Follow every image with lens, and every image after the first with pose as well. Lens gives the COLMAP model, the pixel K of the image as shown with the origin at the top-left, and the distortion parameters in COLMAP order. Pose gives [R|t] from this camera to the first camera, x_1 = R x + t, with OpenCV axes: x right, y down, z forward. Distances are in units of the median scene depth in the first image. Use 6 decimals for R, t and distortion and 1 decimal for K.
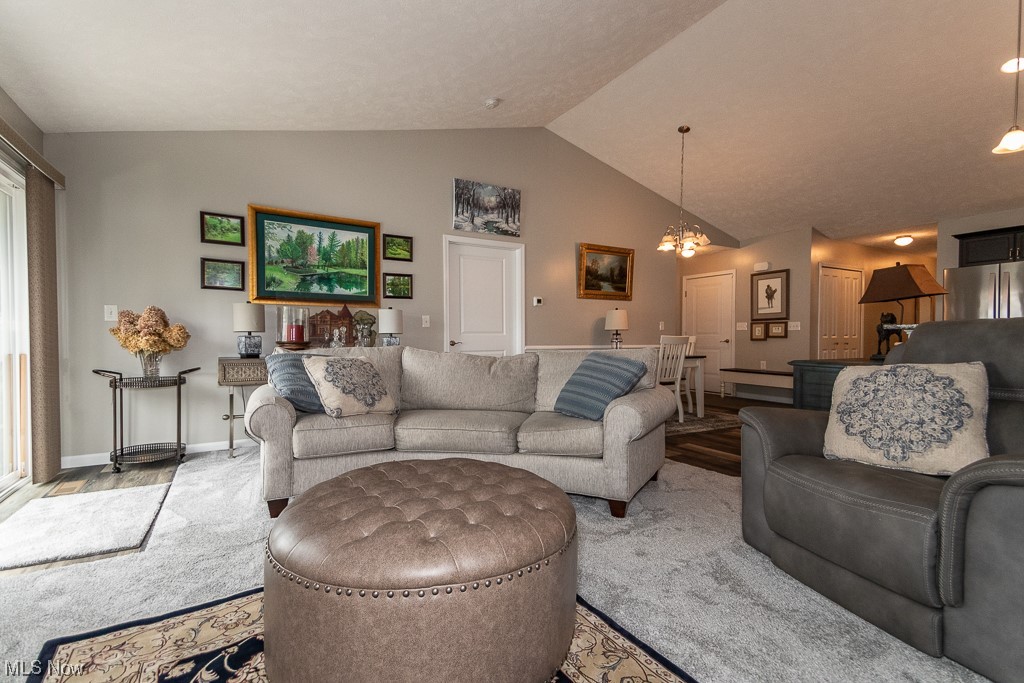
lens RADIAL K [[472.6, 0, 506.3], [0, 472.6, 340.9], [0, 0, 1]] dist [0.062348, -0.020728]
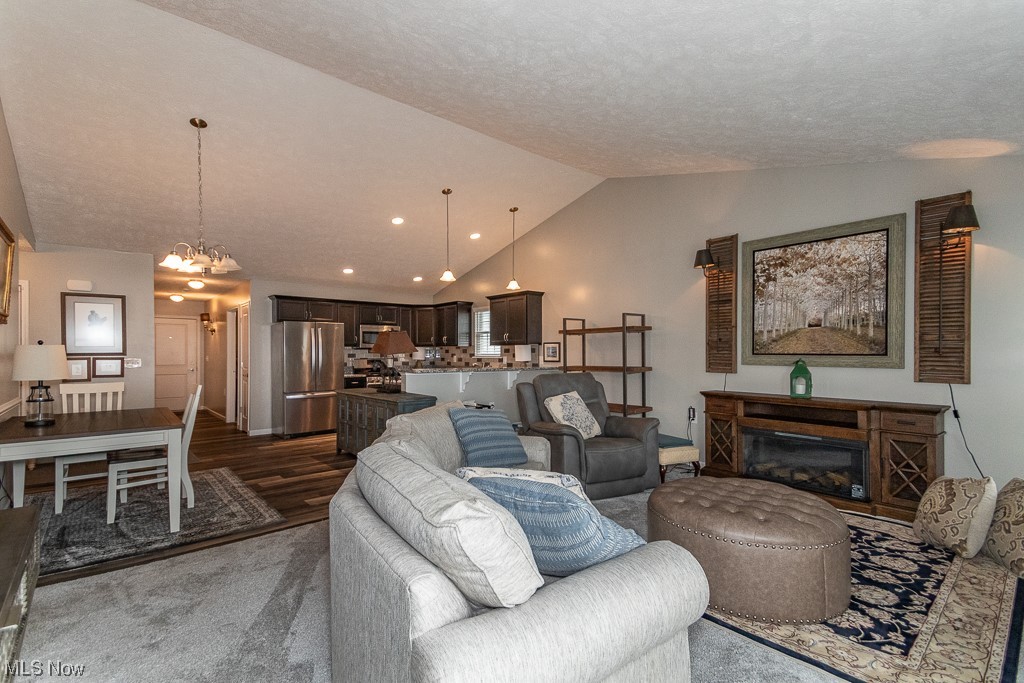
lens RADIAL K [[472.6, 0, 510.1], [0, 472.6, 351.2], [0, 0, 1]] dist [0.062348, -0.020728]
pose [[-0.170098, -0.004474, 0.985417, -0.502836], [0.013269, 0.999889, 0.006830, -0.062609], [-0.985338, 0.014238, -0.170019, 0.622163]]
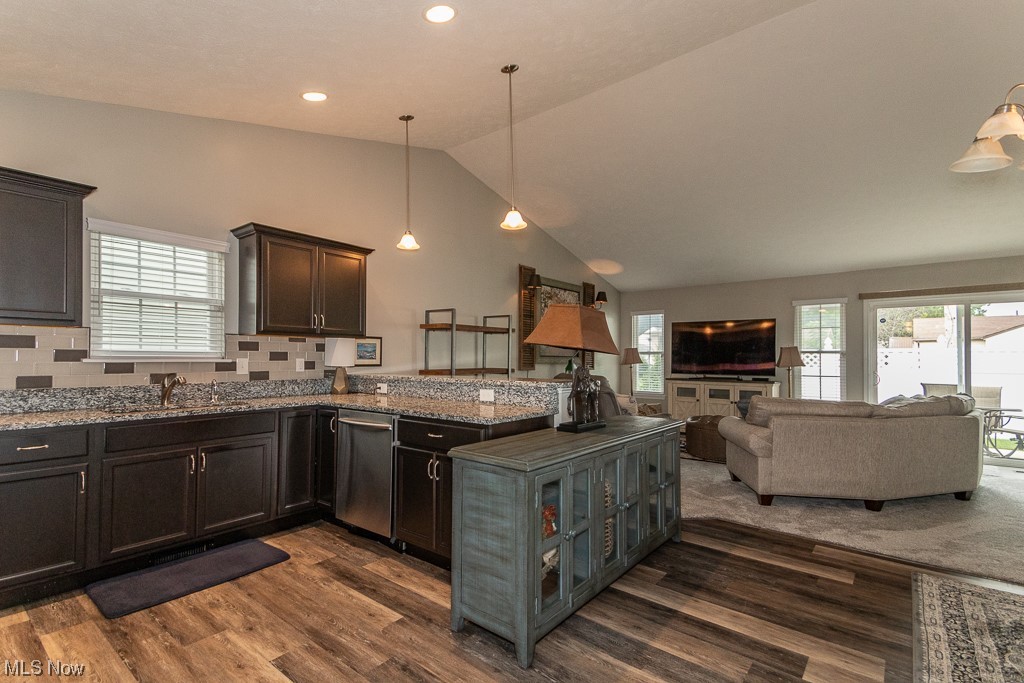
lens RADIAL K [[472.6, 0, 506.7], [0, 472.6, 349.1], [0, 0, 1]] dist [0.062348, -0.020728]
pose [[-0.936318, -0.019633, -0.350603, 0.812559], [-0.016891, 0.999798, -0.010878, -0.049129], [0.350746, -0.004263, -0.936461, 1.160097]]
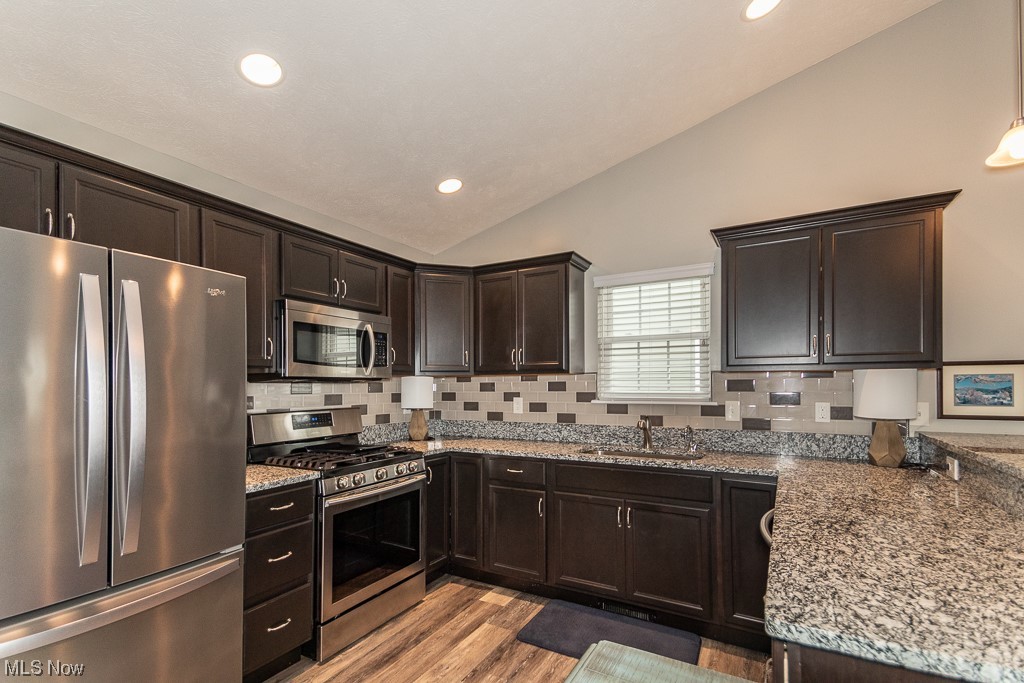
lens RADIAL K [[472.6, 0, 516.7], [0, 472.6, 378.8], [0, 0, 1]] dist [0.062348, -0.020728]
pose [[-0.505624, 0.004703, 0.862741, 0.580564], [0.013495, 0.999906, 0.002459, -0.066872], [-0.862649, 0.012886, -0.505639, 0.875763]]
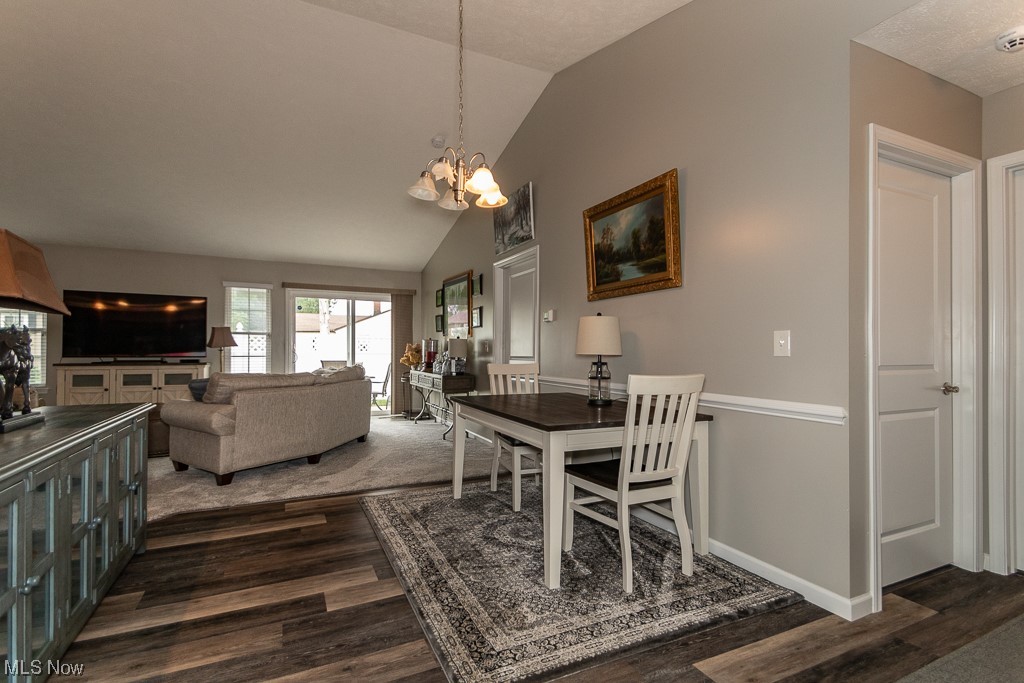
lens RADIAL K [[472.6, 0, 510.0], [0, 472.6, 348.3], [0, 0, 1]] dist [0.062348, -0.020728]
pose [[-0.072349, -0.016258, -0.997247, 0.859963], [-0.021401, 0.999662, -0.014744, -0.023565], [0.997150, 0.020275, -0.072673, 1.069112]]
